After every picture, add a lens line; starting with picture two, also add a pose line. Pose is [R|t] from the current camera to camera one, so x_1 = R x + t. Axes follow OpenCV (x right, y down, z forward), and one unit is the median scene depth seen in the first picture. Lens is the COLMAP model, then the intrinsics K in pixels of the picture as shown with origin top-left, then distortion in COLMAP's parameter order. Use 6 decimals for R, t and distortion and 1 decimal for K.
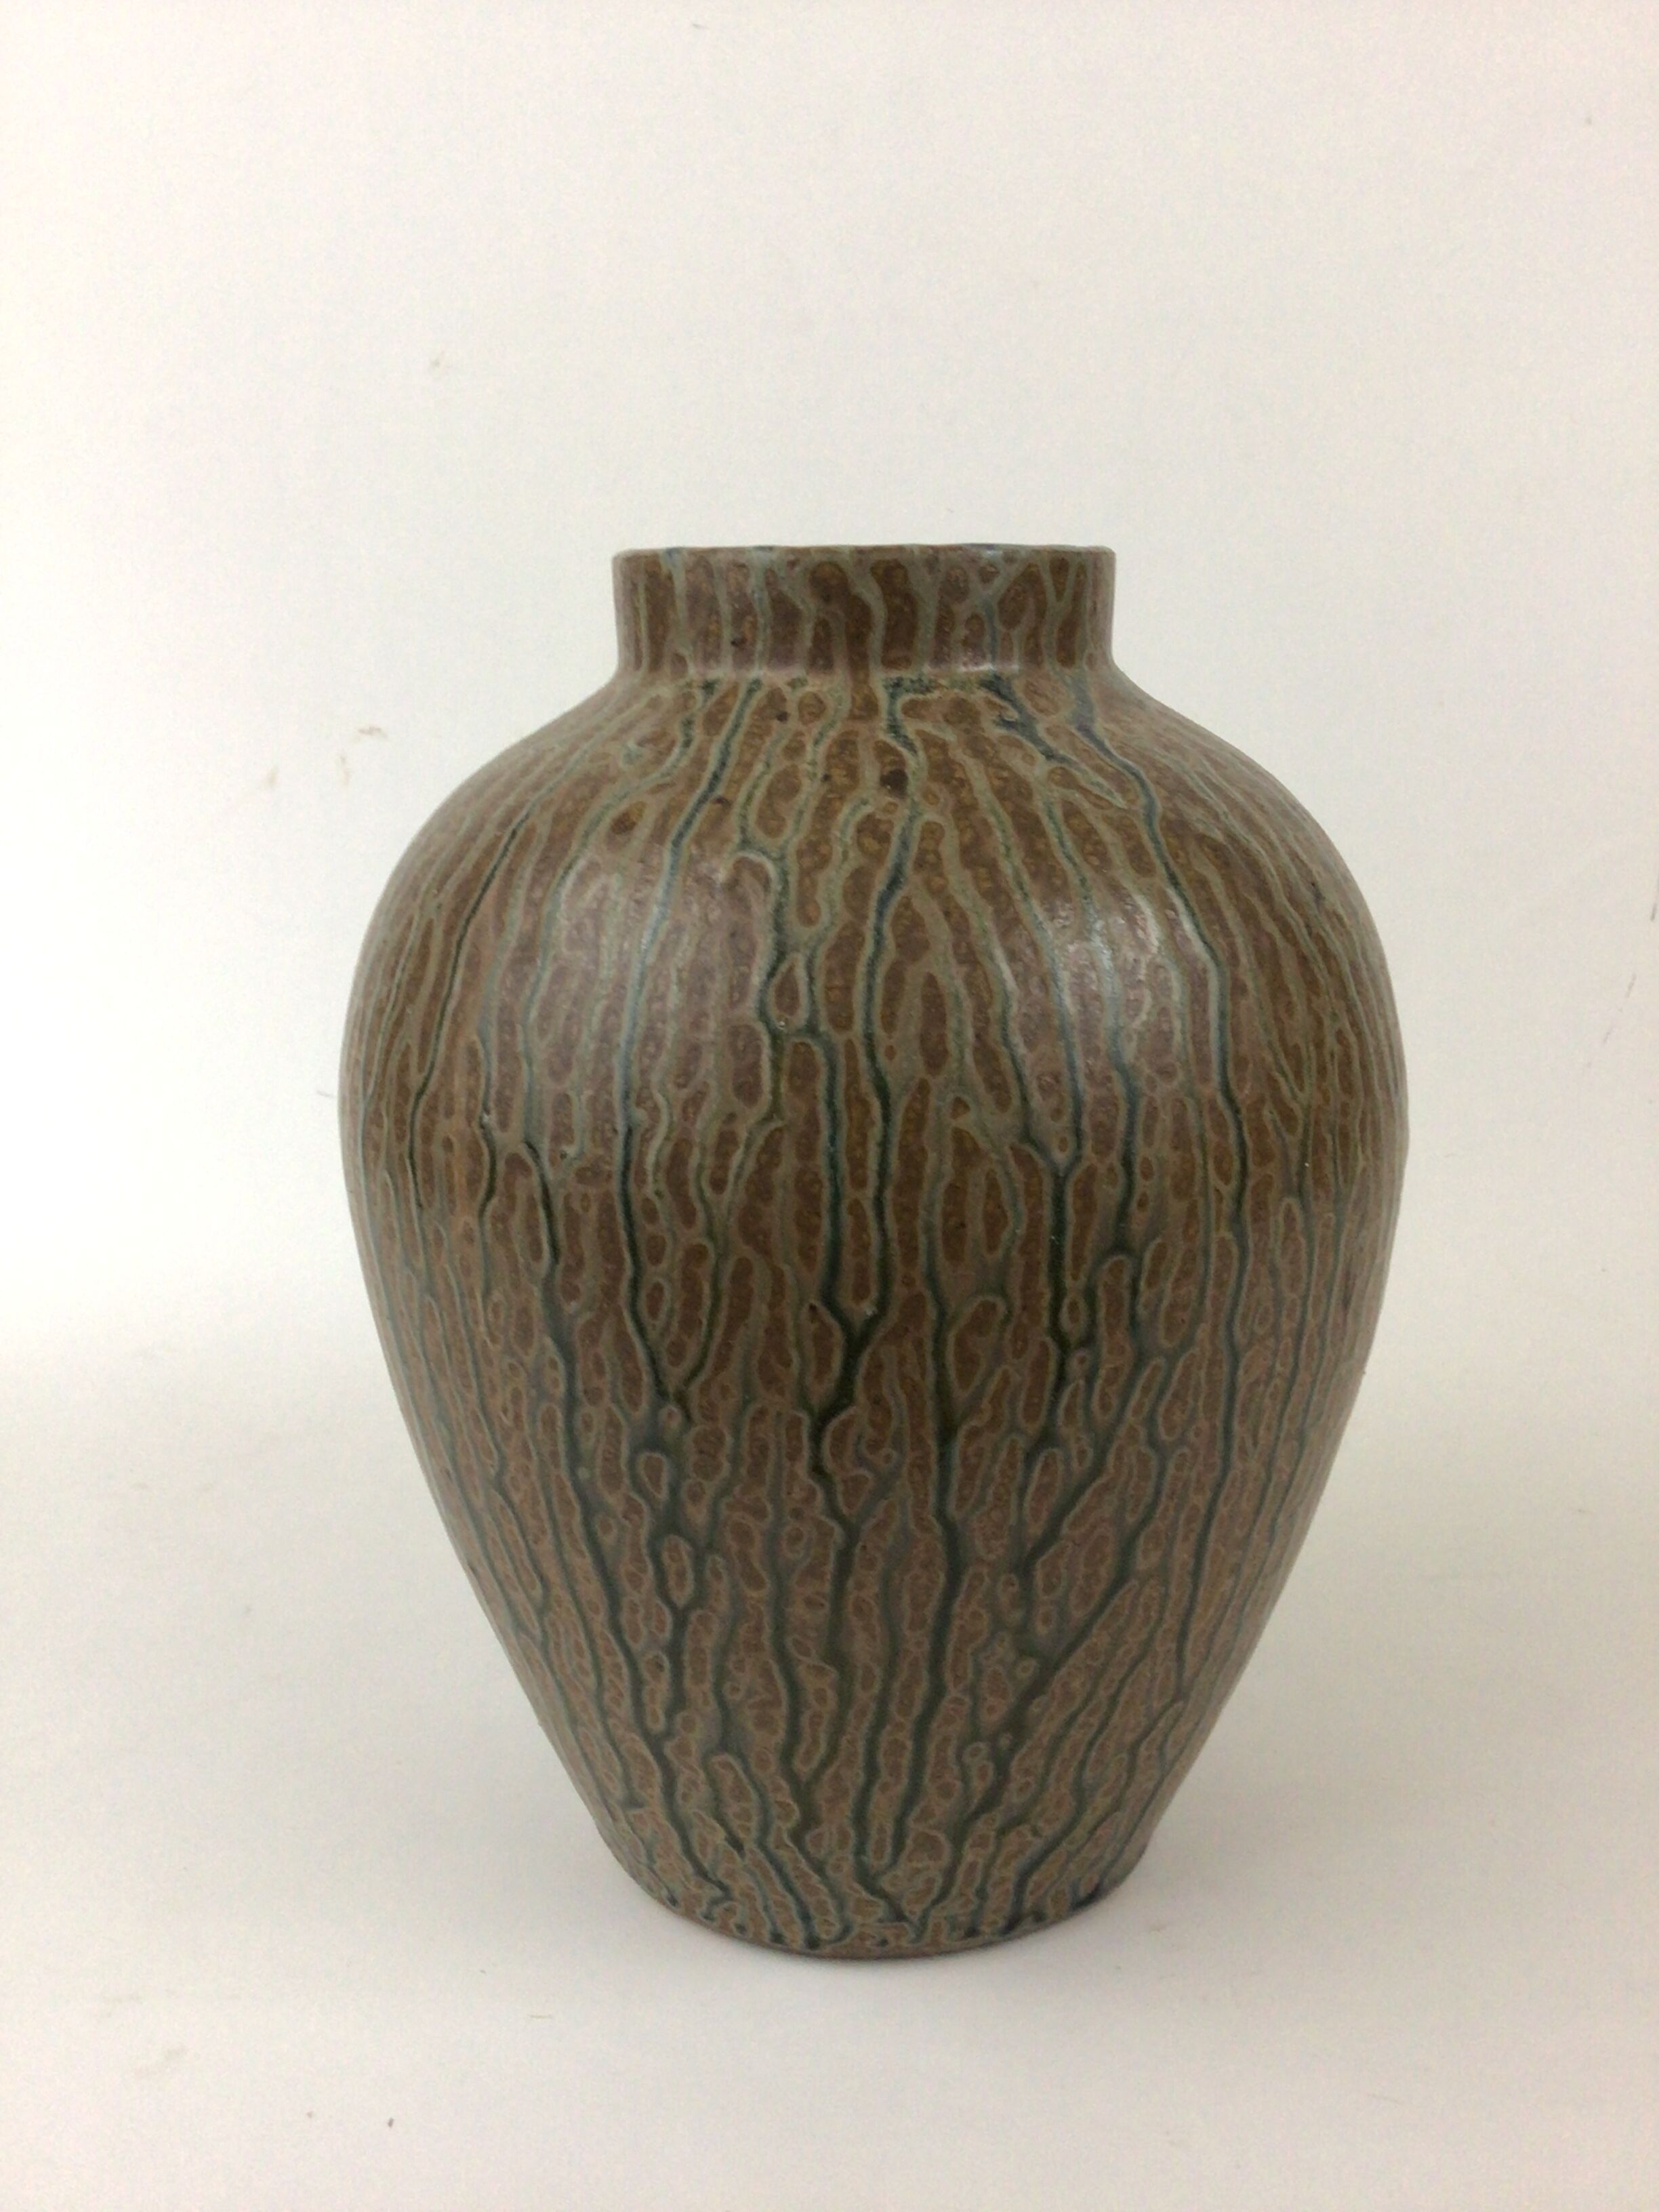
lens RADIAL K [[3036.0, 0, 829.5], [0, 3036.0, 1106.0], [0, 0, 1]] dist [0.192154, 0.012703]
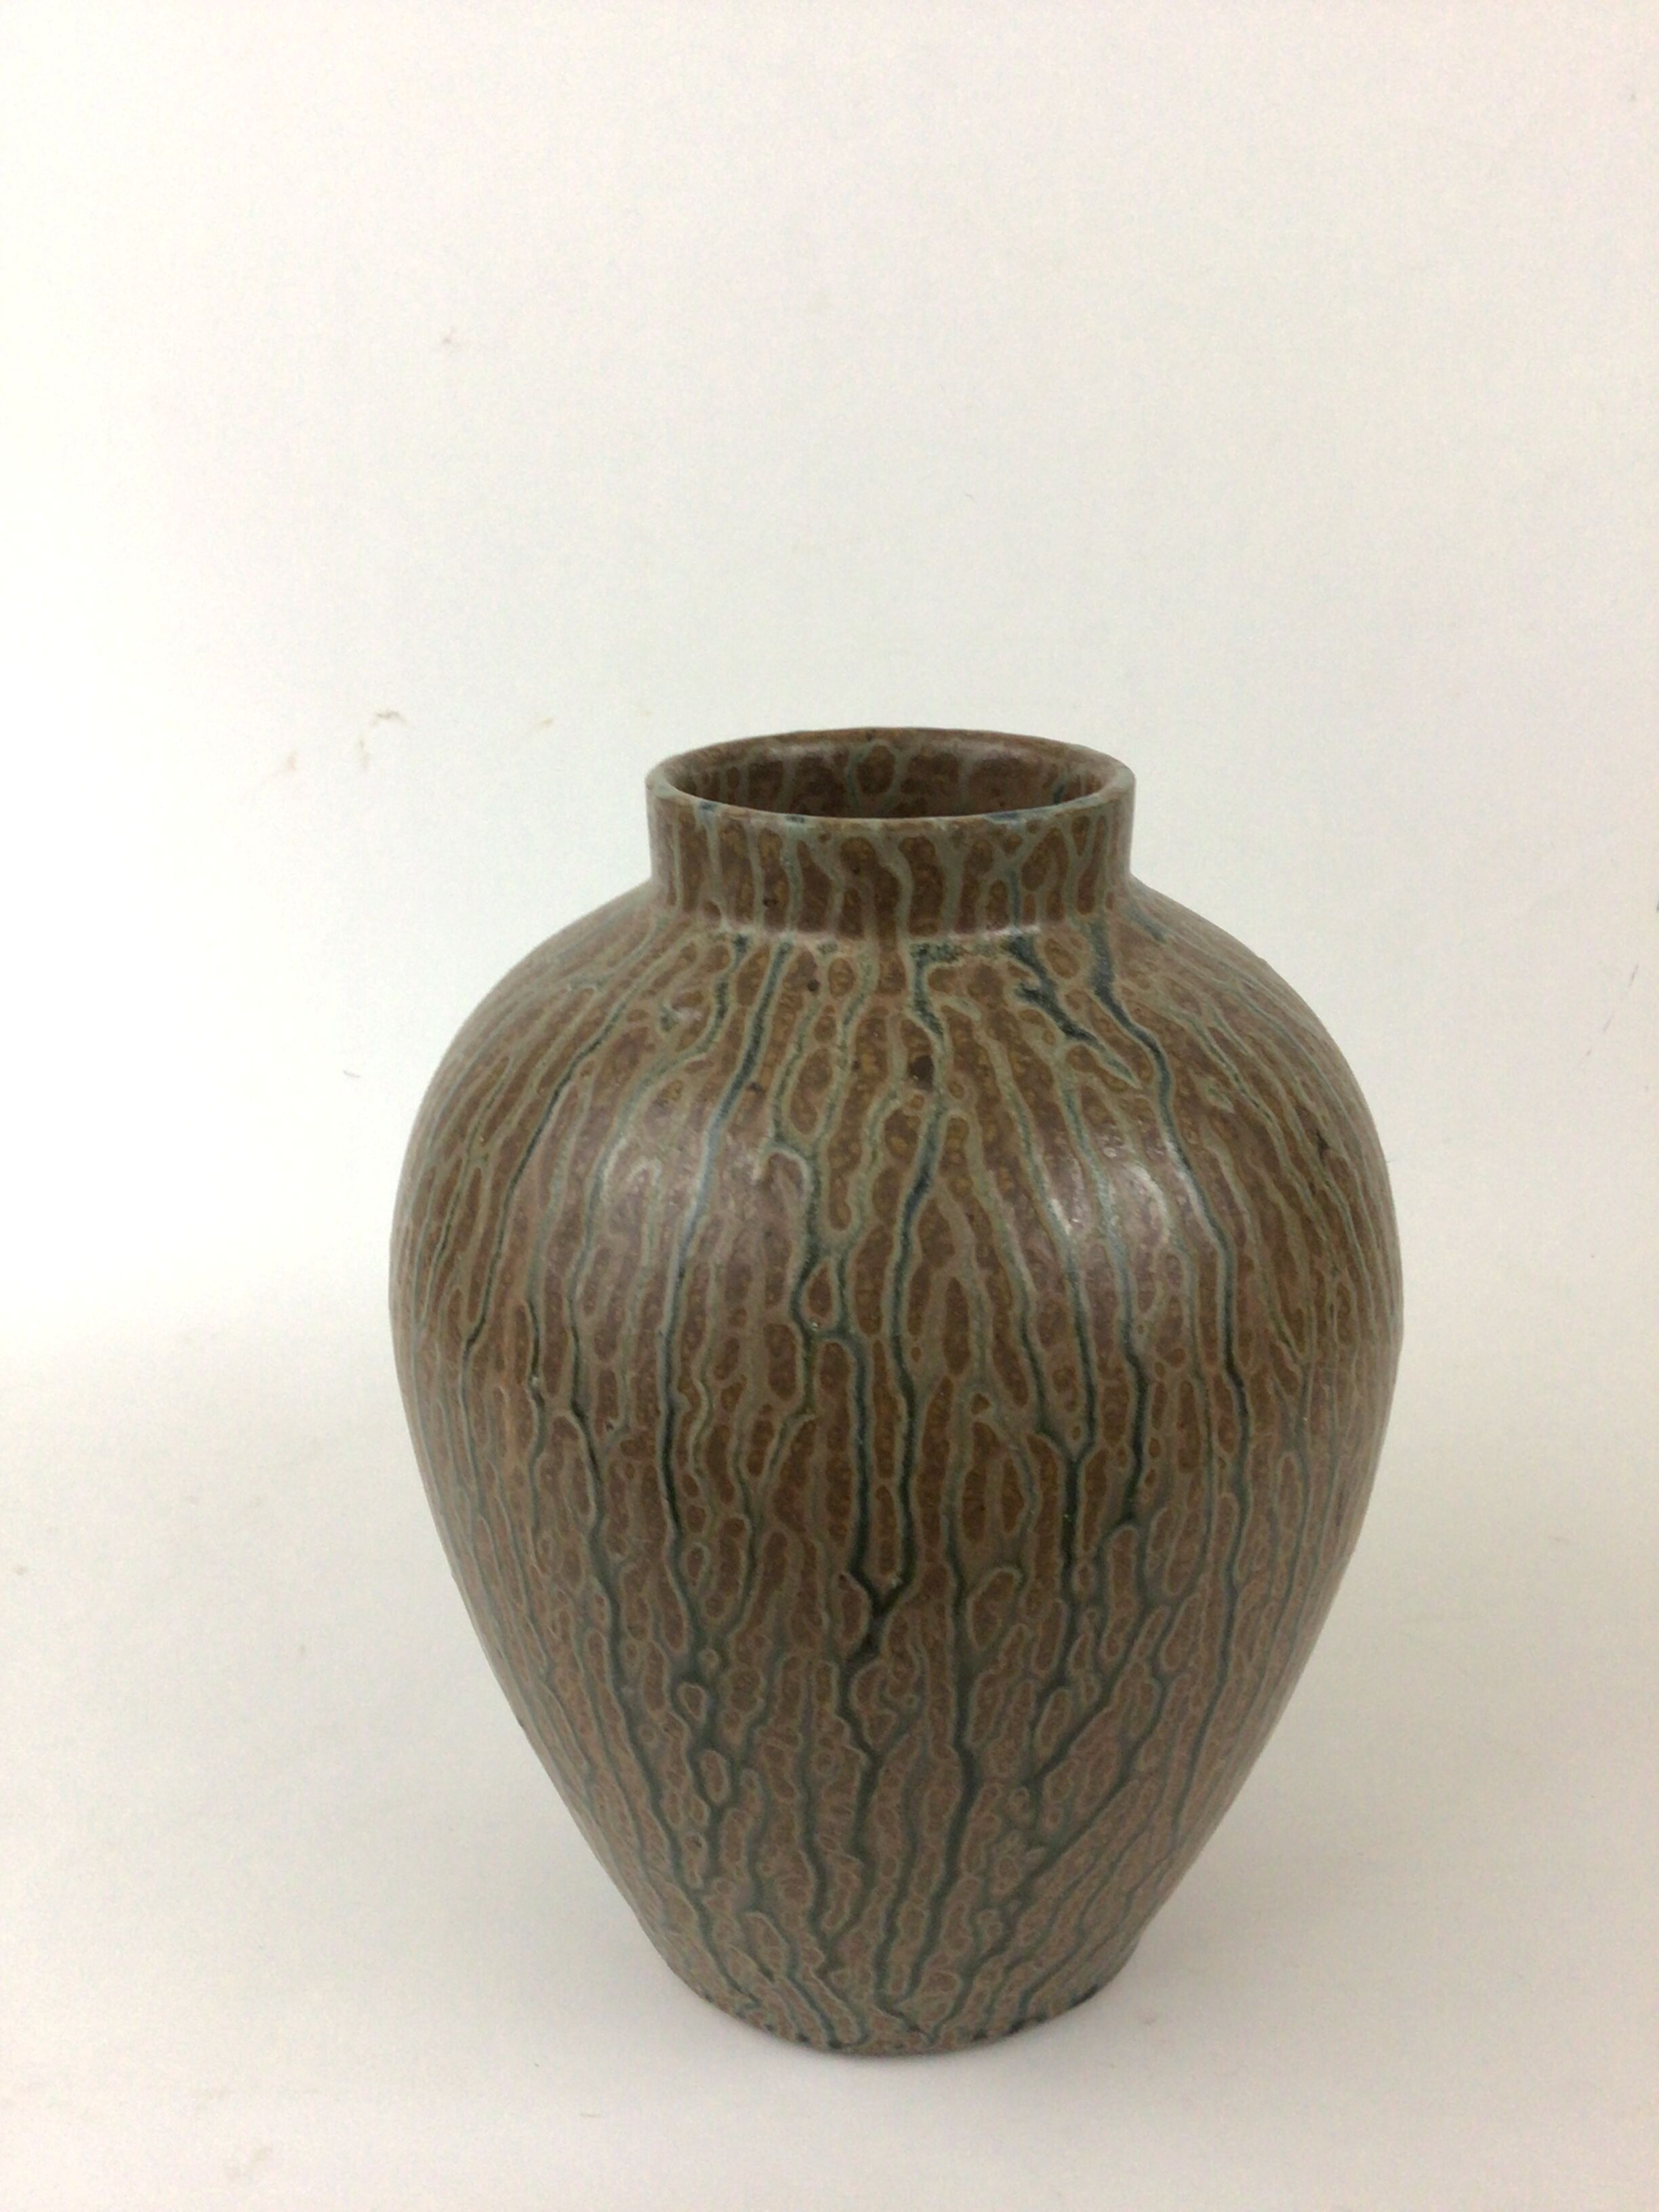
lens RADIAL K [[3036.0, 0, 829.5], [0, 3036.0, 1106.0], [0, 0, 1]] dist [0.192154, 0.012703]
pose [[0.999988, 0.003524, 0.003432, -0.013781], [-0.004084, 0.983629, 0.180159, -0.283023], [-0.002741, -0.180171, 0.983632, -0.030766]]
